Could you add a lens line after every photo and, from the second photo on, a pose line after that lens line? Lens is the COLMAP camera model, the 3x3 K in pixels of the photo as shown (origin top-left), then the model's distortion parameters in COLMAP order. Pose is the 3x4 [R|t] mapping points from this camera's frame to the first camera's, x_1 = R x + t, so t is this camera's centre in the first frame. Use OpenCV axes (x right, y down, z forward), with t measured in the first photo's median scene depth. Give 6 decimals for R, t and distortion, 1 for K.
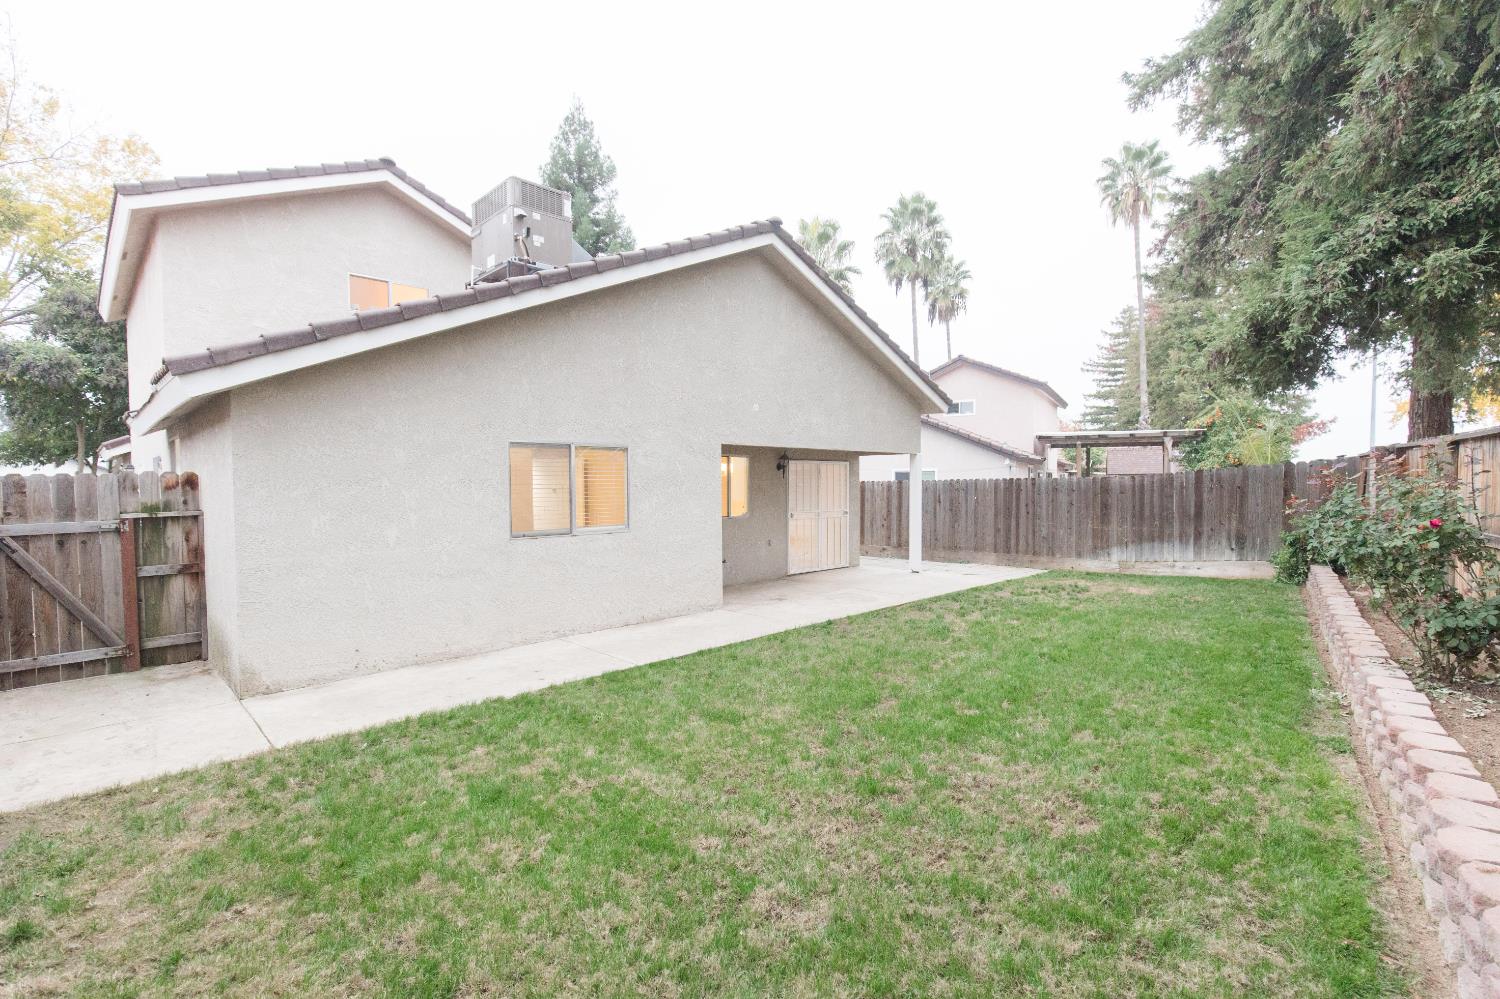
lens RADIAL K [[671.1, 0, 756.0], [0, 671.1, 506.8], [0, 0, 1]] dist [0.000282, -0.000177]
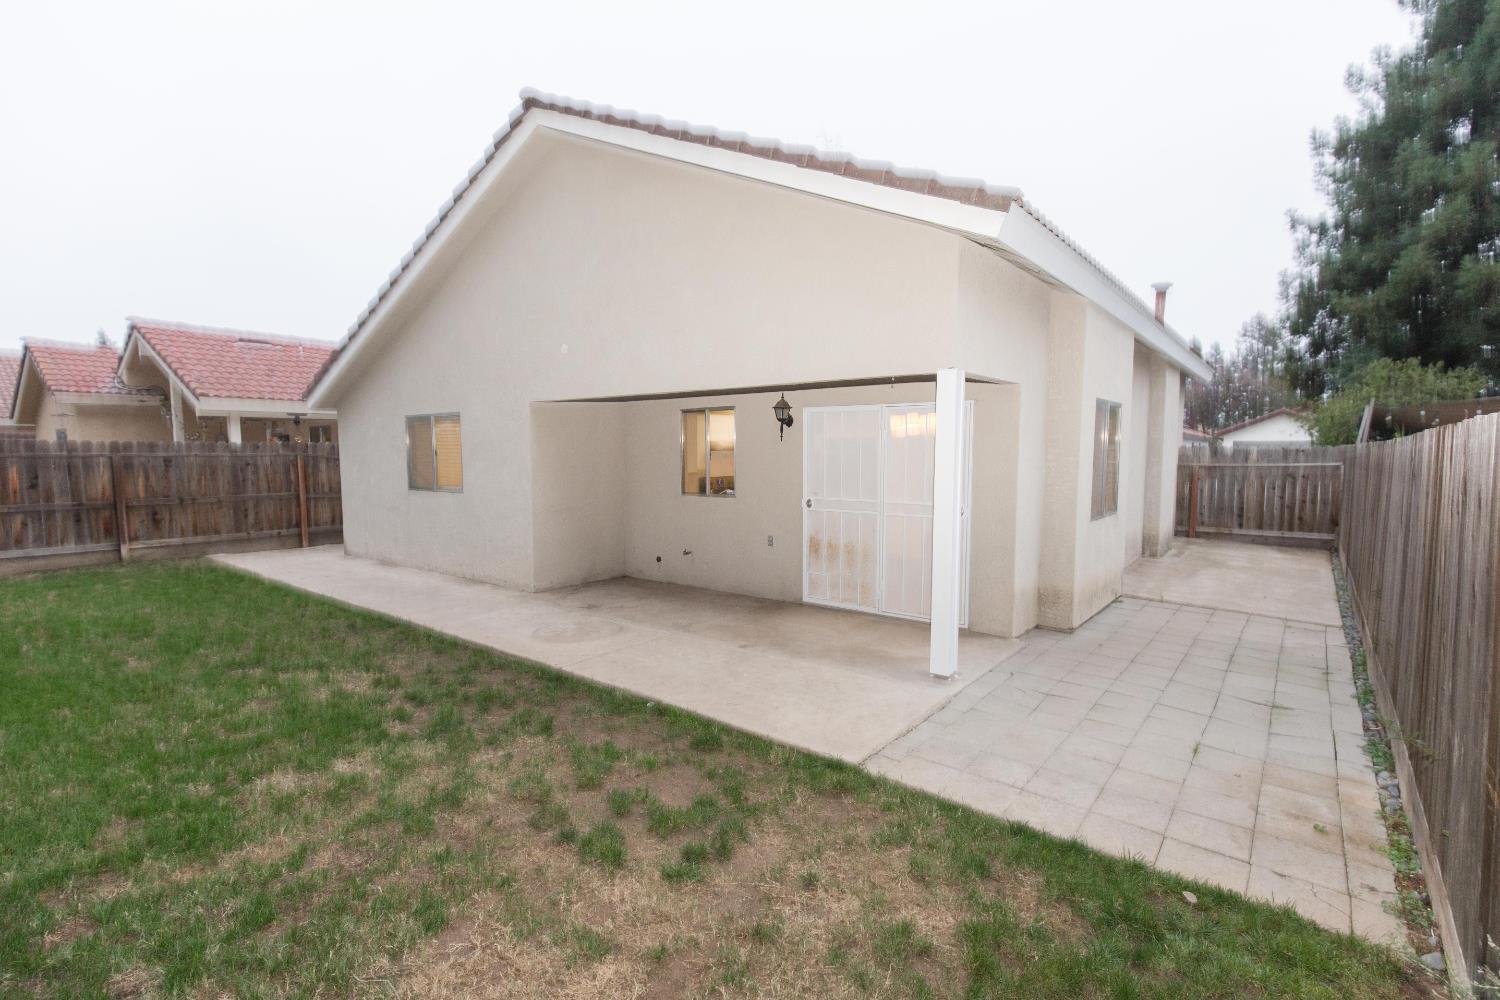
lens RADIAL K [[707.0, 0, 750.0], [0, 707.0, 500.0], [0, 0, 1]] dist [0.001967, 0.000473]
pose [[0.107835, 0.080375, -0.990914, 0.843325], [-0.032155, 0.996487, 0.077328, -0.046026], [0.993649, 0.023525, 0.110041, 1.131949]]
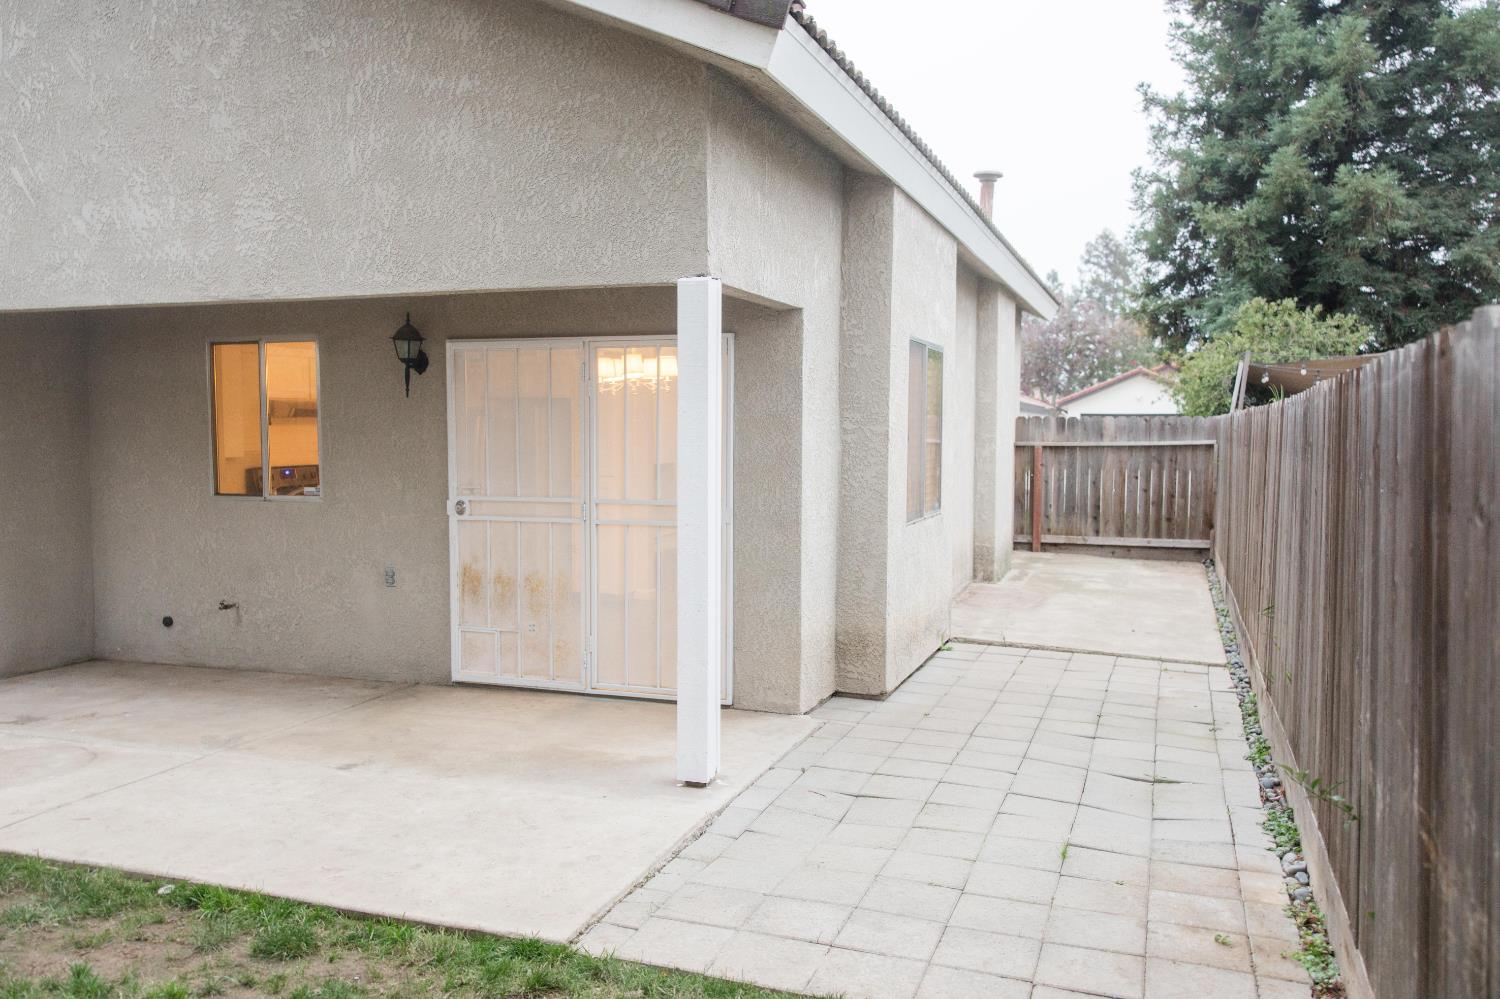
lens RADIAL K [[1204.0, 0, 750.0], [0, 1204.0, 499.5], [0, 0, 1]] dist [0.008503, 0.001311]
pose [[0.427125, 0.062967, -0.901997, 0.838746], [-0.032620, 0.997996, 0.054222, -0.035864], [0.903604, 0.006264, 0.428323, 1.122751]]
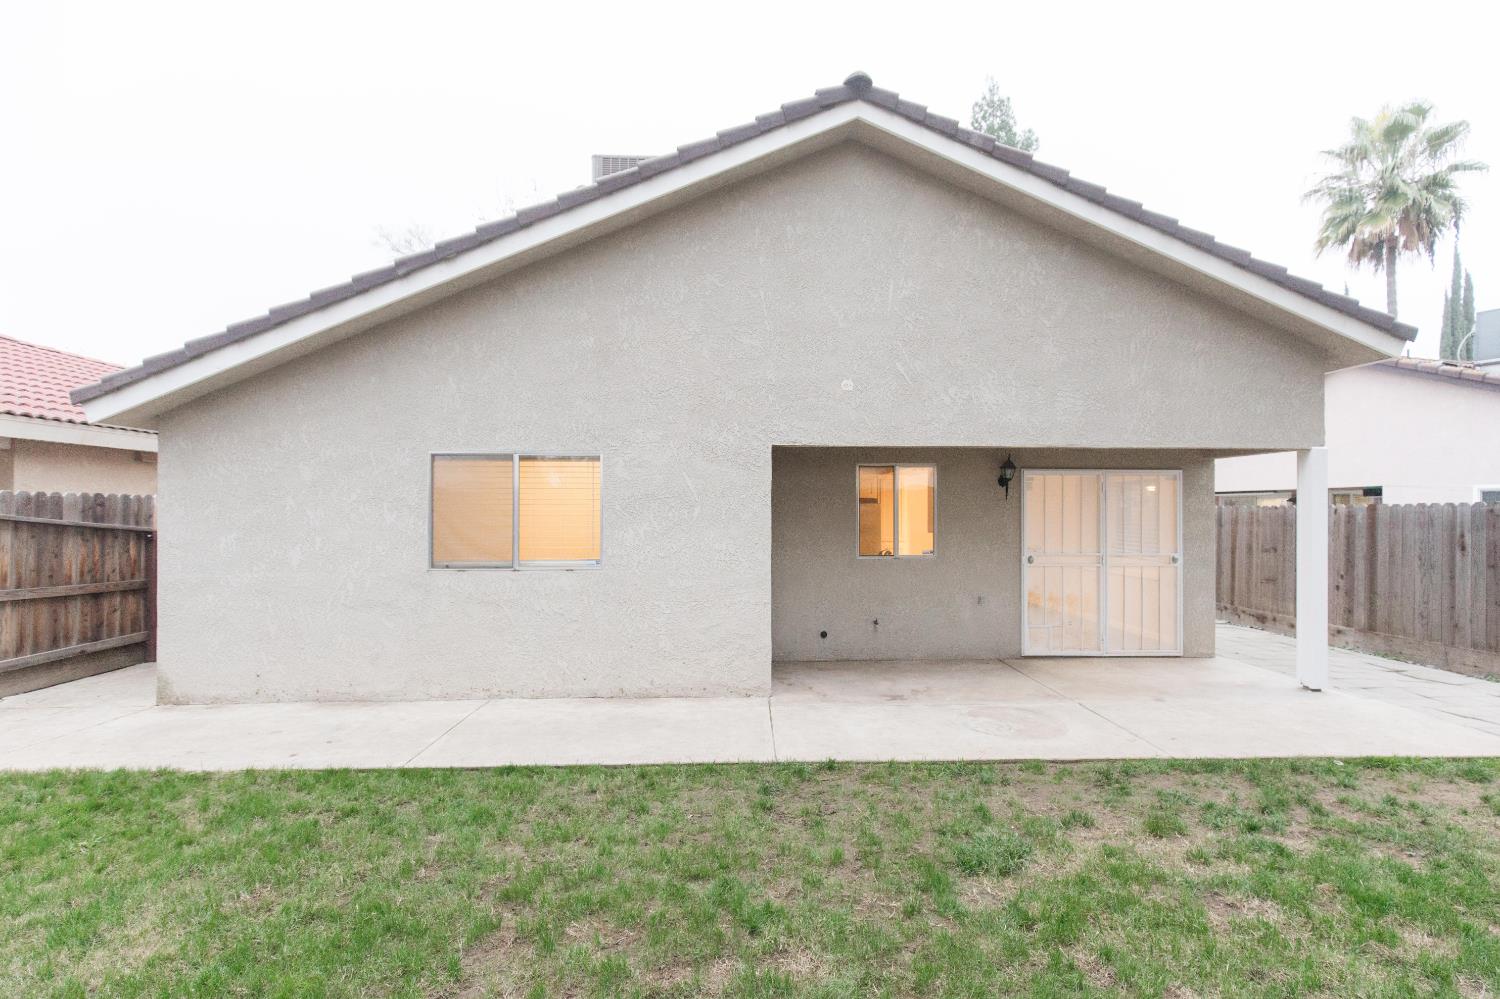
lens RADIAL K [[671.1, 0, 756.0], [0, 671.1, 506.8], [0, 0, 1]] dist [0.000282, -0.000177]
pose [[0.732916, 0.002430, -0.680315, 0.368478], [-0.029260, 0.999181, -0.027953, -0.013809], [0.679690, 0.040393, 0.732386, 0.486793]]
